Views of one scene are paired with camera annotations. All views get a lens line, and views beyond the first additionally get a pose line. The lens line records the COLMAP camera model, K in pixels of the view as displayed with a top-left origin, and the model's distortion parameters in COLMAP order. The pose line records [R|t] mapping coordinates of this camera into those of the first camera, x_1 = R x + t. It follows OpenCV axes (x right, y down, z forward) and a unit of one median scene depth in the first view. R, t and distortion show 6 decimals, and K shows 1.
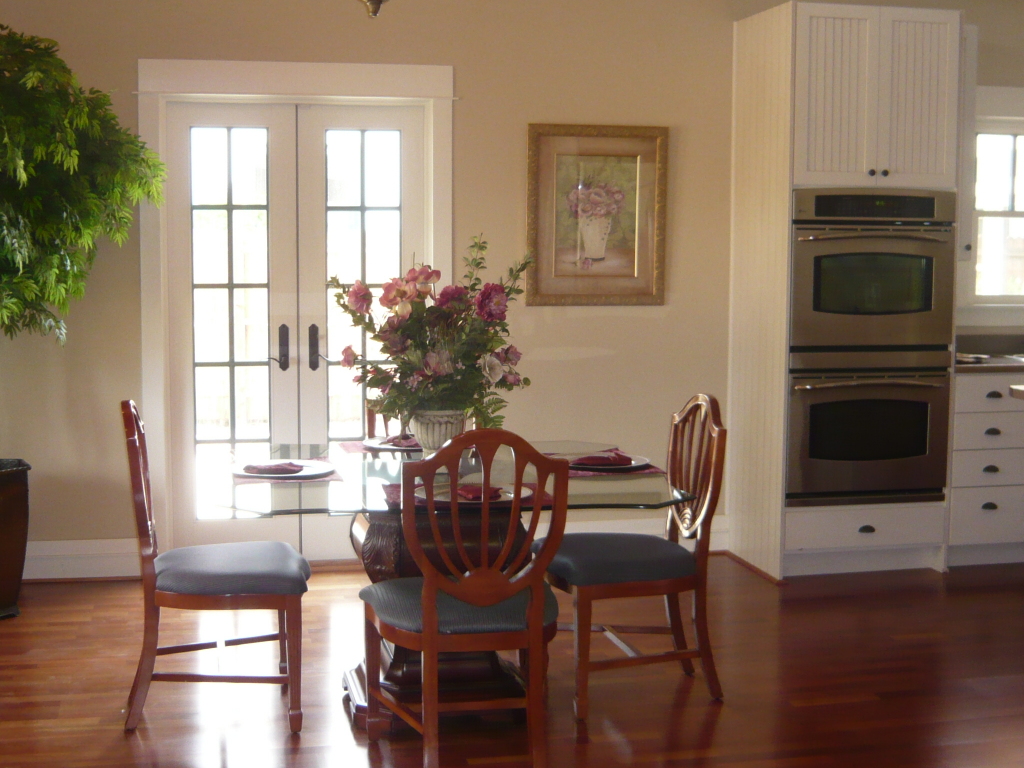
lens RADIAL K [[1537.4, 0, 513.5], [0, 1537.4, 382.6], [0, 0, 1]] dist [-0.086304, 0.000000]
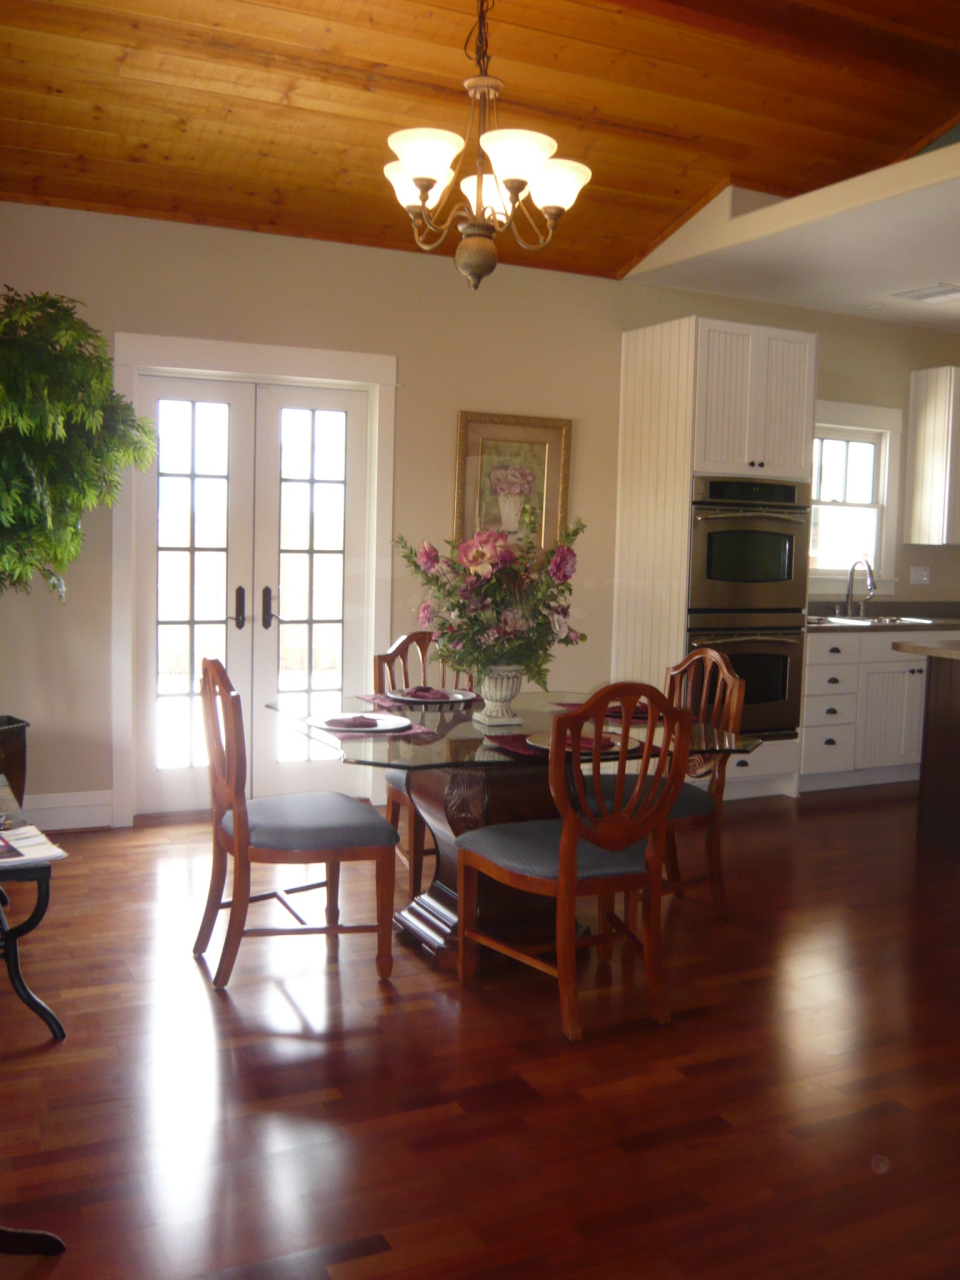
lens RADIAL K [[1217.9, 0, 483.1], [0, 1217.9, 616.4], [0, 0, 1]] dist [-0.076389, 0.000000]
pose [[0.969168, 0.004553, 0.246358, -0.197021], [0.000542, 0.999787, -0.020611, 0.001158], [-0.246400, 0.020109, 0.968960, 0.133199]]
